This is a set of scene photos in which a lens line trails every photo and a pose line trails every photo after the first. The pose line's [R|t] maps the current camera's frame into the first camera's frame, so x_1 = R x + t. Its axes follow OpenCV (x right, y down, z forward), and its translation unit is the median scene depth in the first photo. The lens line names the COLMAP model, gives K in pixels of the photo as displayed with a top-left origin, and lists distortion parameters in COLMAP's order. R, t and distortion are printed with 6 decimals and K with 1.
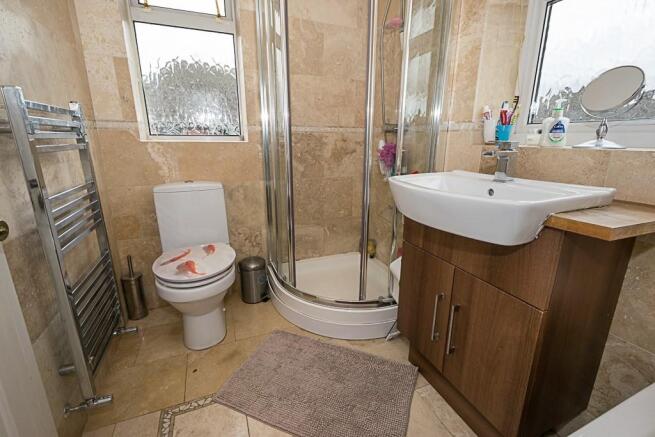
lens RADIAL K [[294.2, 0, 328.7], [0, 294.2, 219.0], [0, 0, 1]] dist [0.007453, -0.001499]
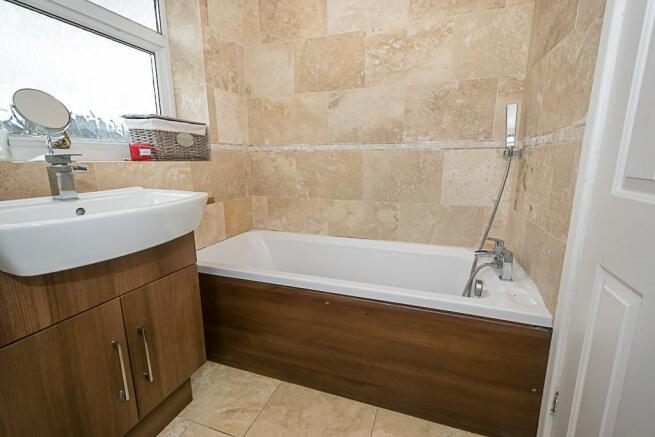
lens RADIAL K [[294.2, 0, 329.0], [0, 294.2, 217.9], [0, 0, 1]] dist [0.007453, -0.001499]
pose [[-0.735664, -0.139848, 0.662752, -0.596604], [0.172087, 0.907760, 0.382566, -0.292151], [-0.655122, 0.395491, -0.643741, 1.114319]]
